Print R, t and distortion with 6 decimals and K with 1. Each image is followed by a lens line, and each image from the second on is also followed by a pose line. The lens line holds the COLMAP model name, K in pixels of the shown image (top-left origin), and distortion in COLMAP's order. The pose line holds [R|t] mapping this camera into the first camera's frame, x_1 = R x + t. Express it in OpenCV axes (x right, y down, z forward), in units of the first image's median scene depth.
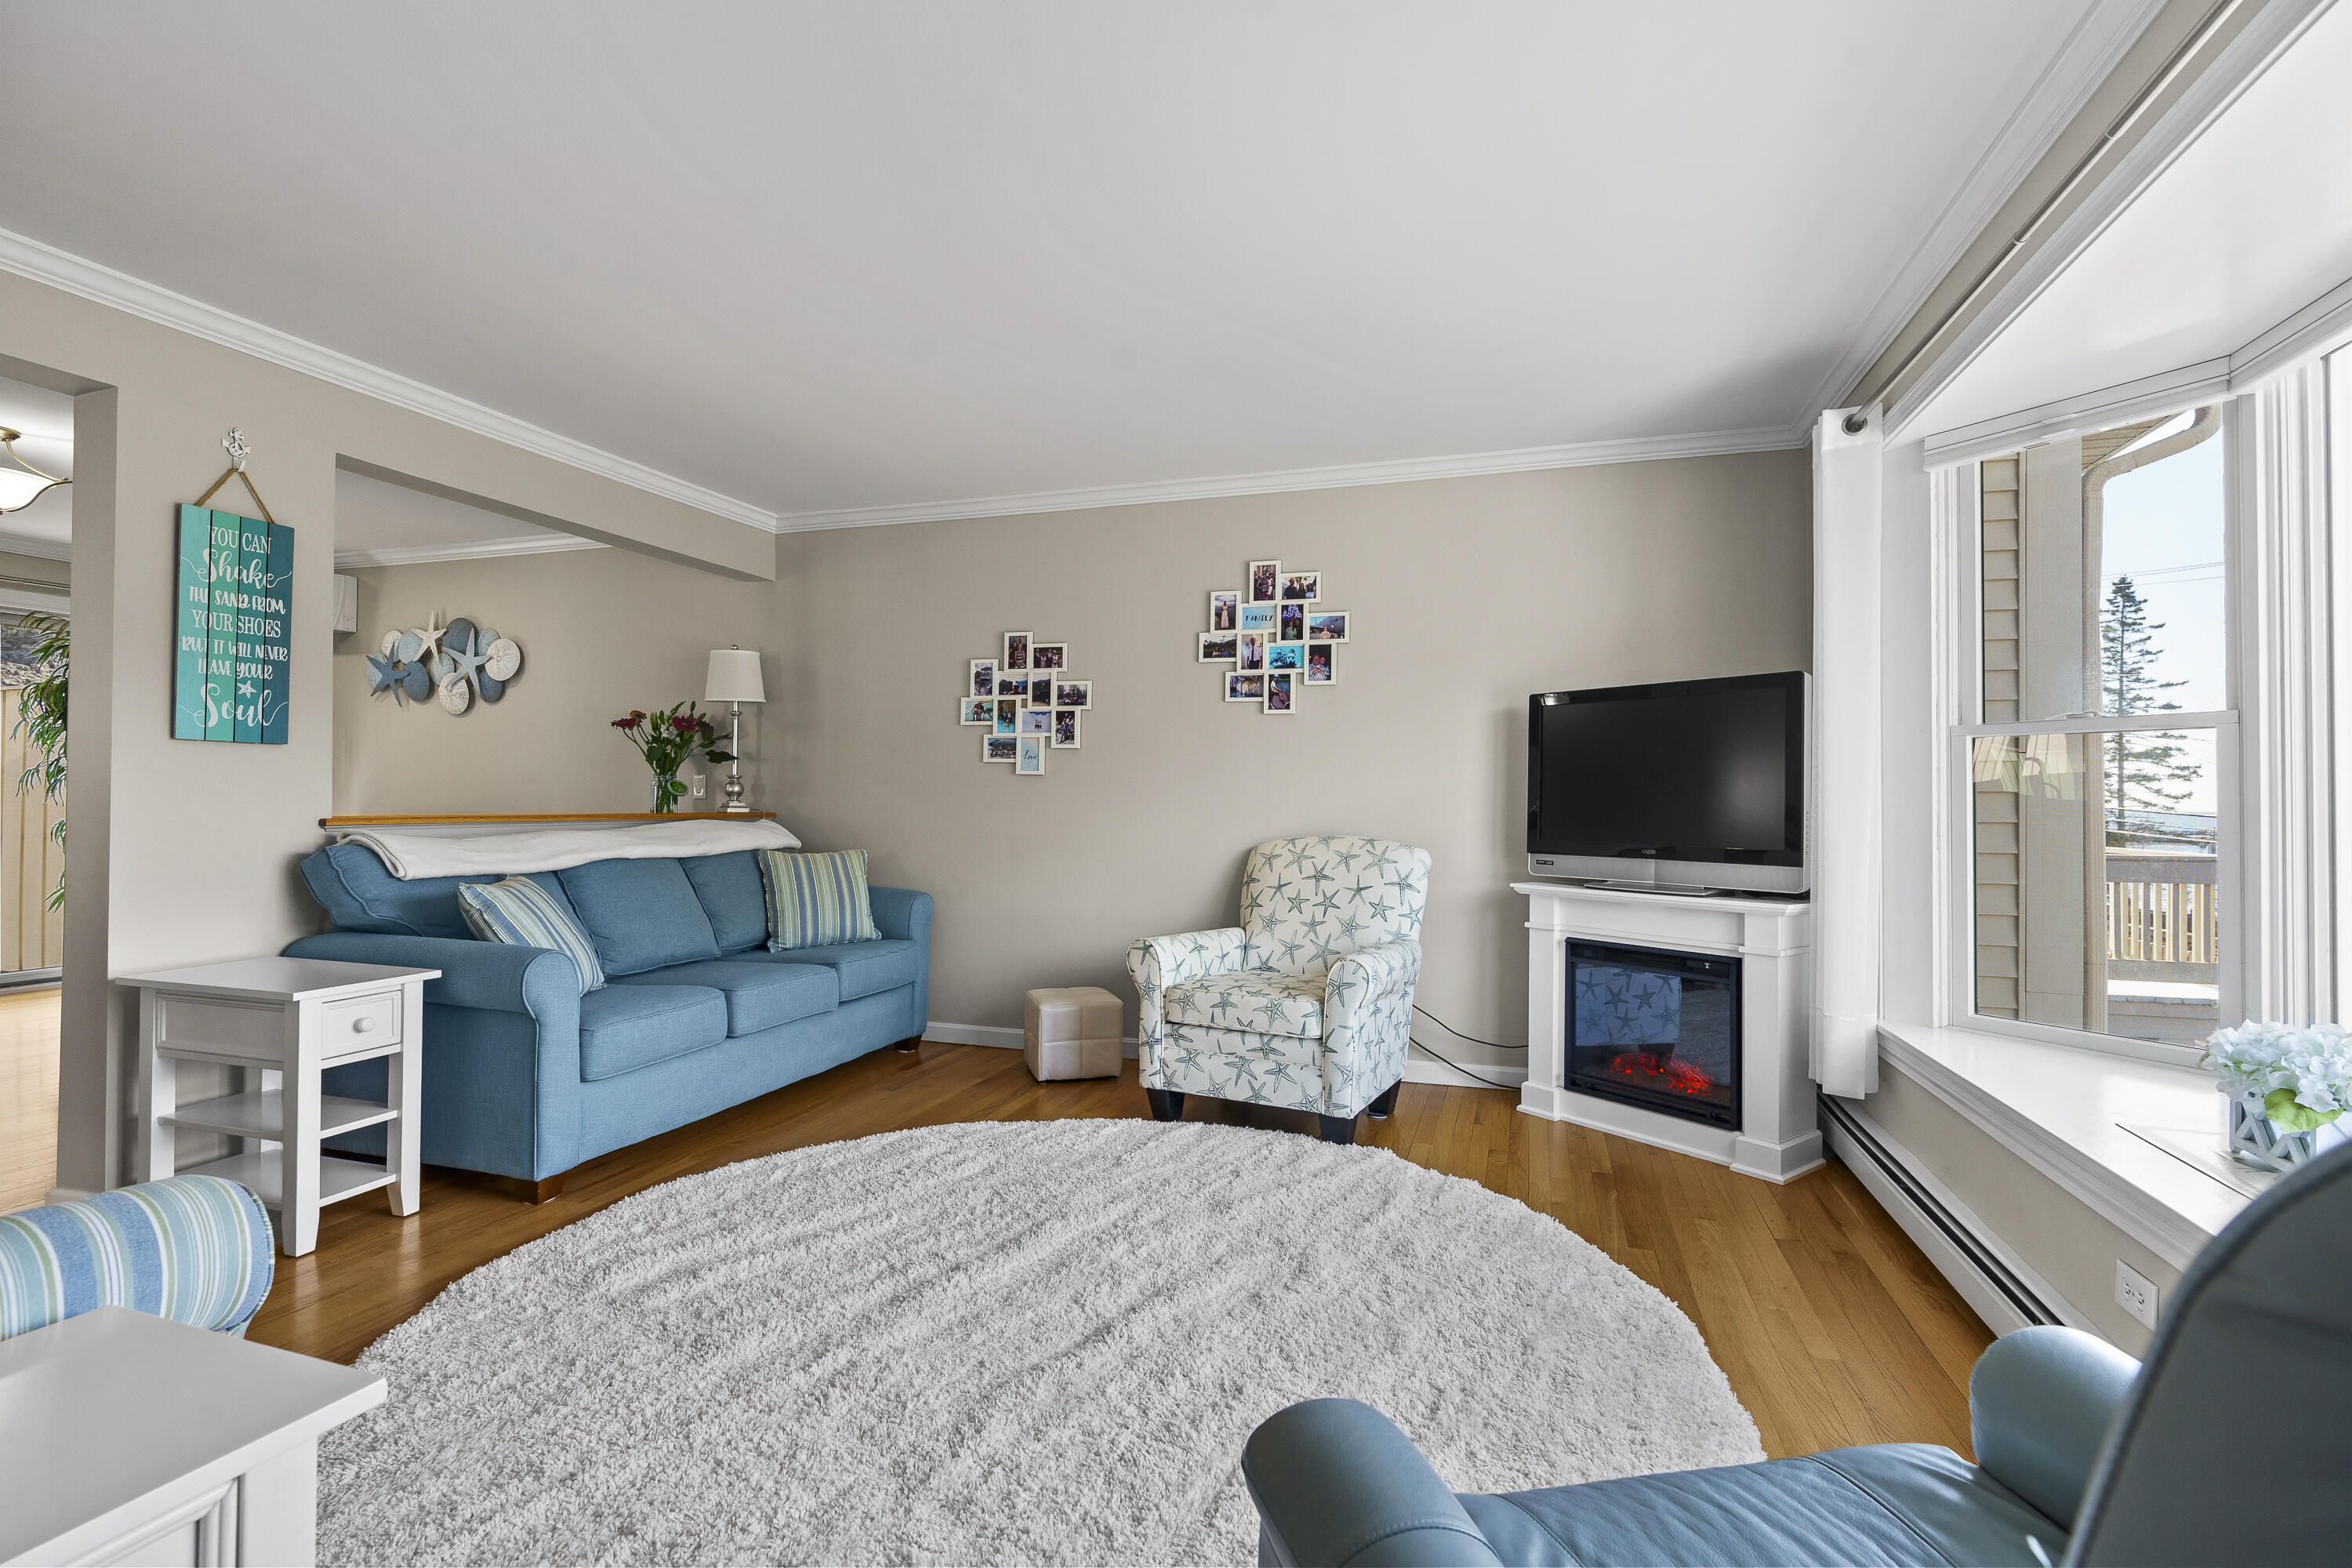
lens RADIAL K [[1084.7, 0, 1176.0], [0, 1084.7, 784.0], [0, 0, 1]] dist [-0.003182, -0.000161]
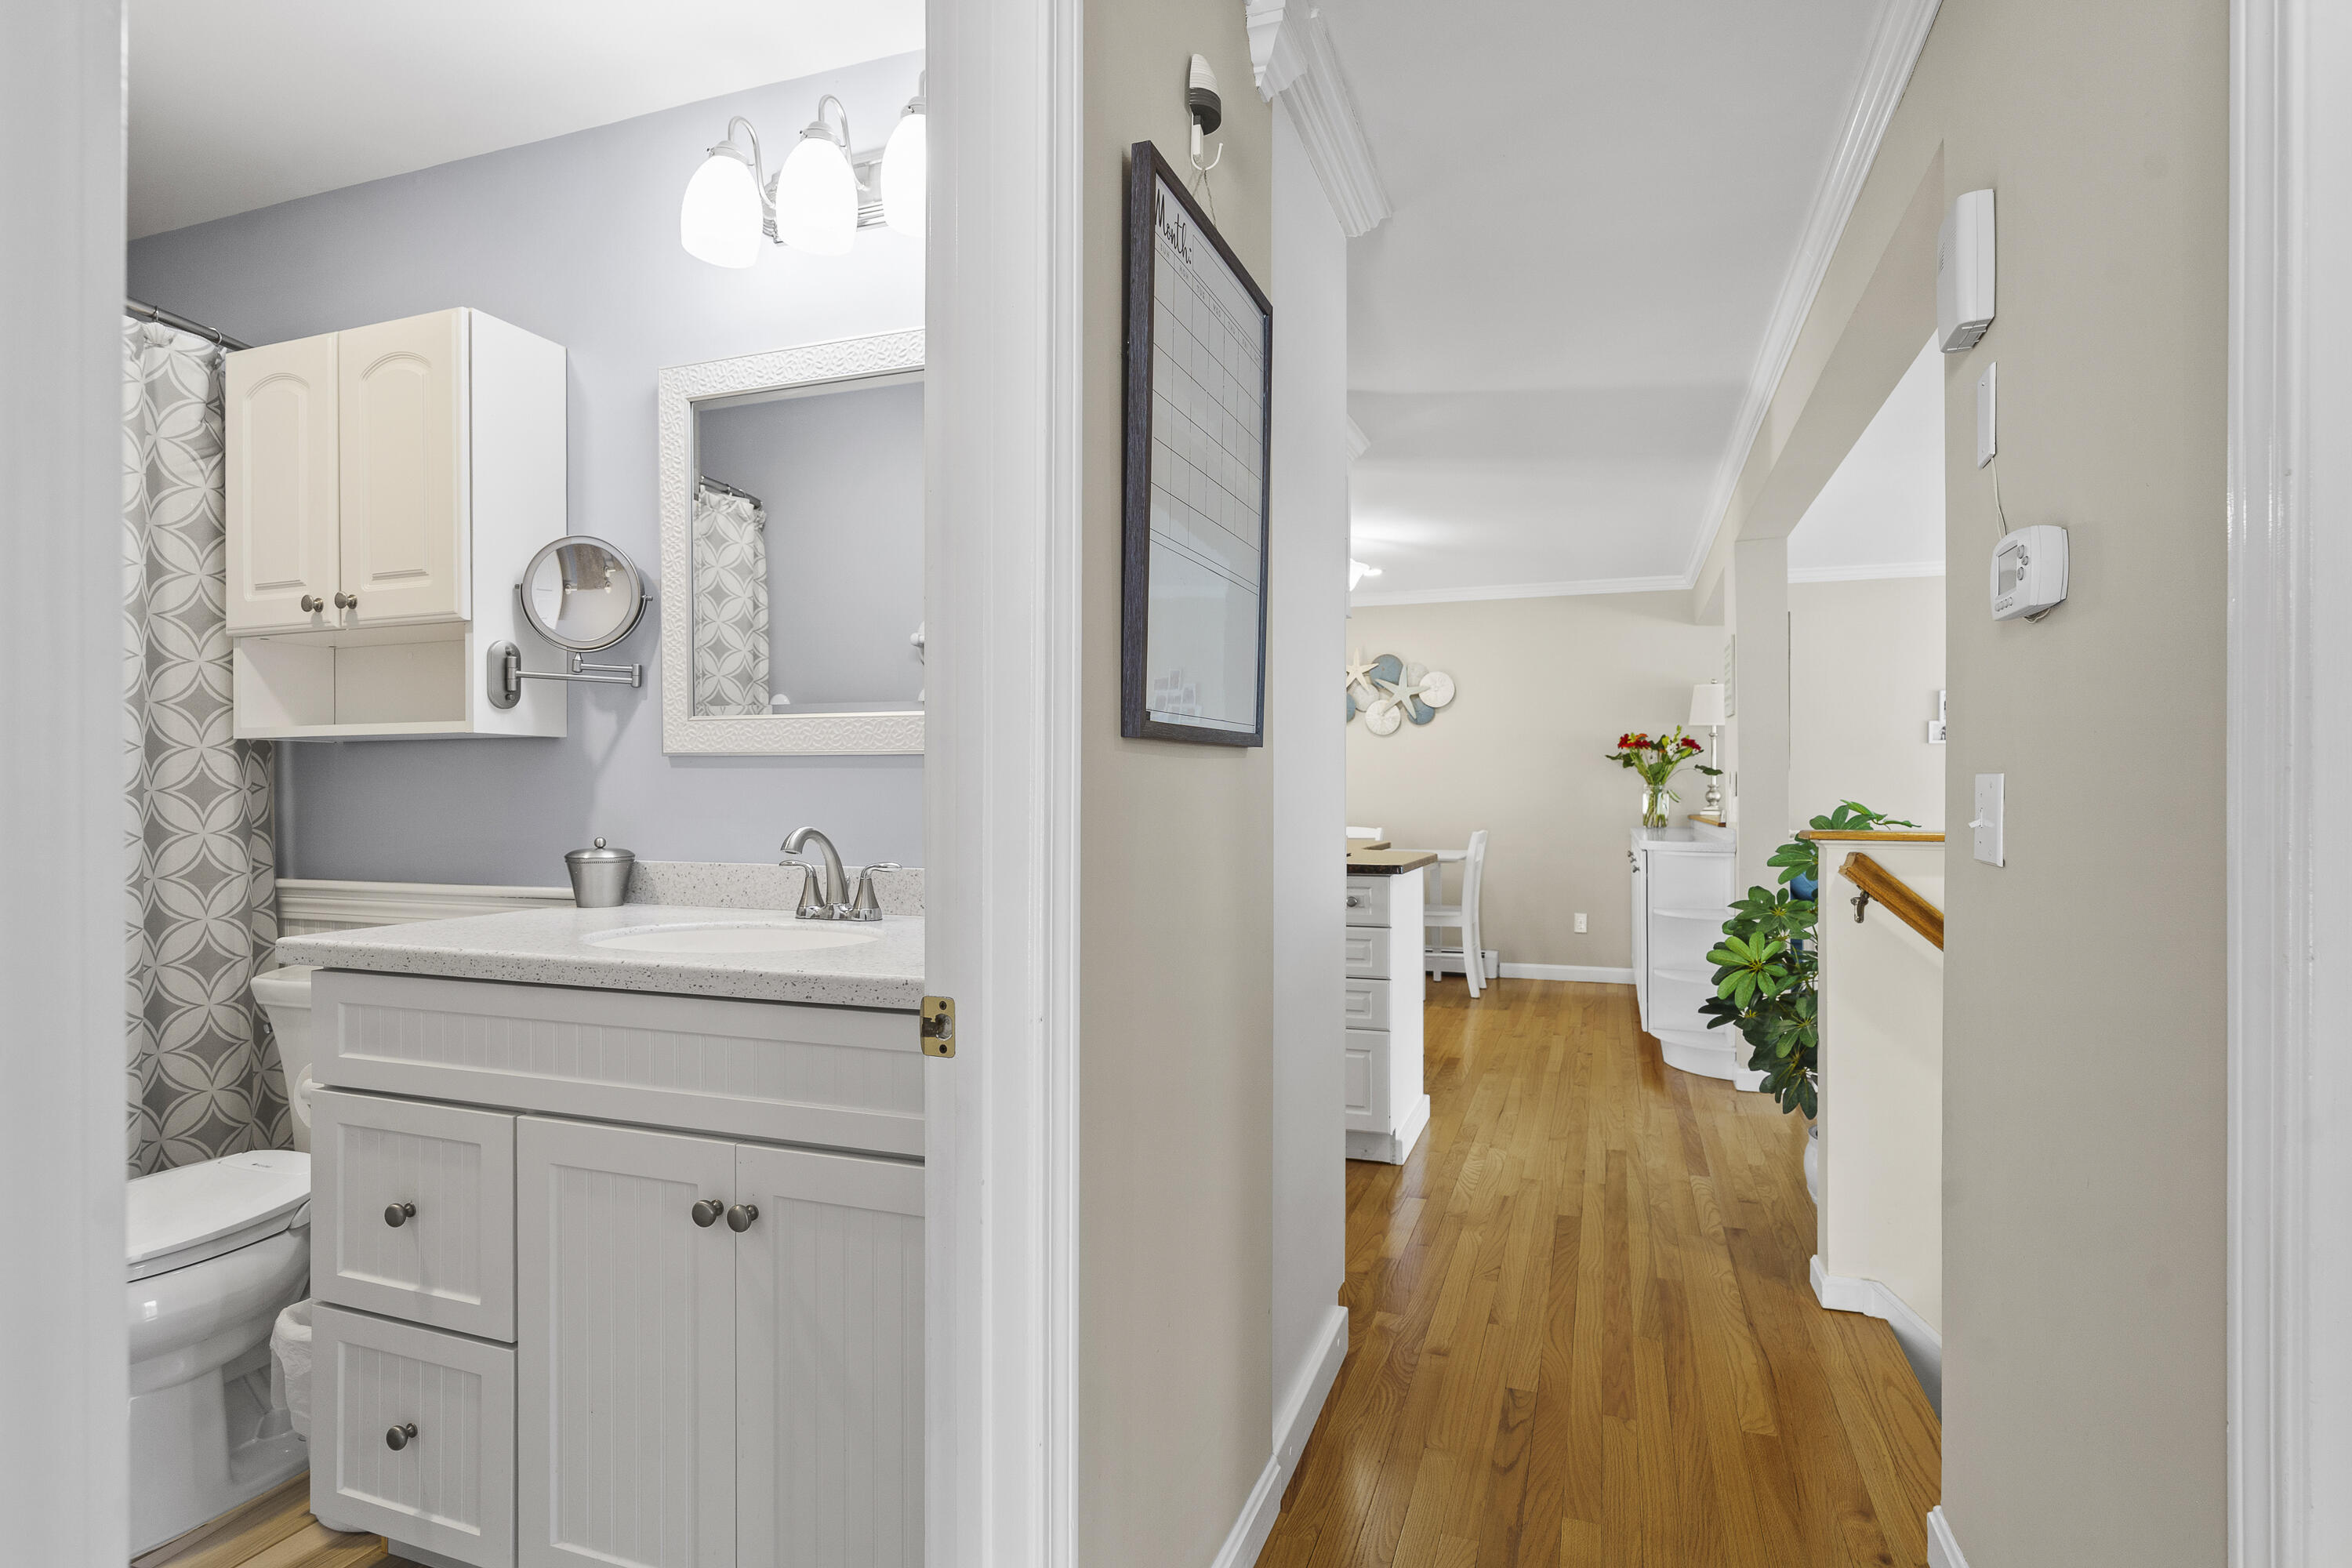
lens RADIAL K [[1214.6, 0, 1176.0], [0, 1214.6, 784.0], [0, 0, 1]] dist [0.000950, 0.000002]
pose [[0.999359, -0.008395, -0.034799, -1.103818], [0.008730, 0.999917, 0.009477, -0.031125], [0.034716, -0.009775, 0.999349, -0.462548]]
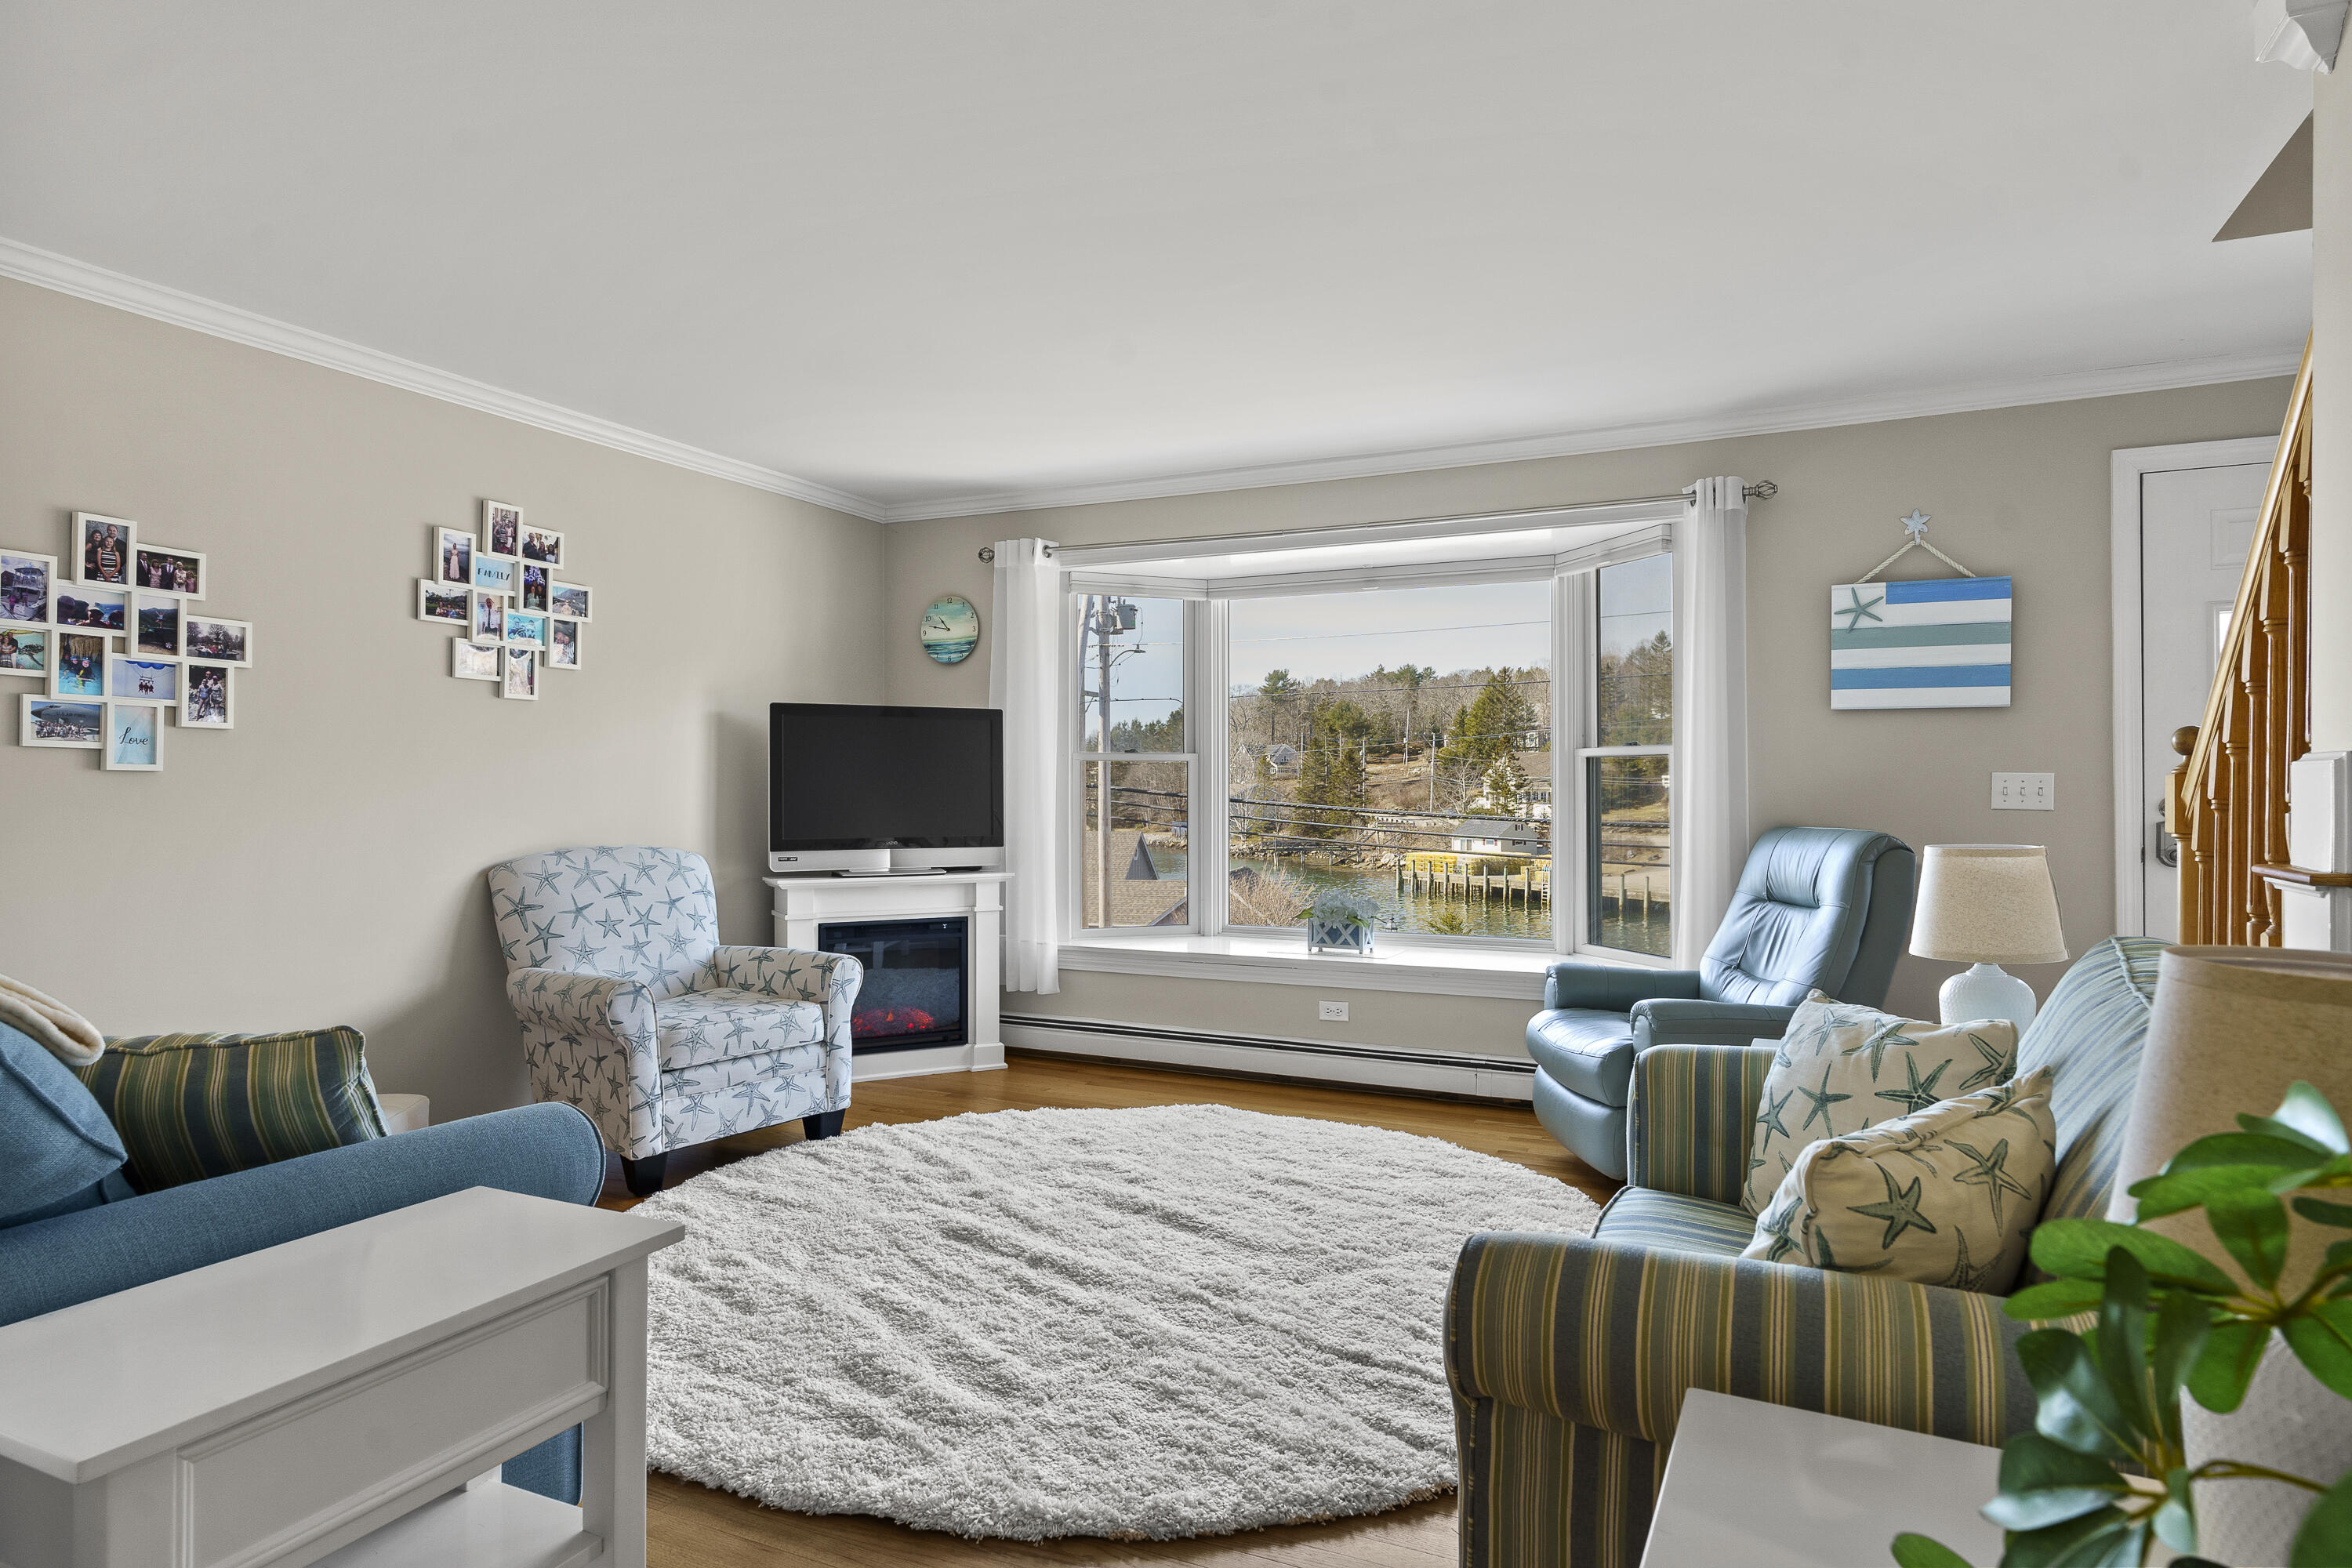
lens RADIAL K [[1322.3, 0, 1176.0], [0, 1322.3, 784.0], [0, 0, 1]] dist [-0.002007, 0.000762]
pose [[0.132744, -0.004917, 0.991138, -0.804981], [-0.014855, 0.999866, 0.006950, -0.015728], [-0.991039, -0.015645, 0.132653, 0.385109]]
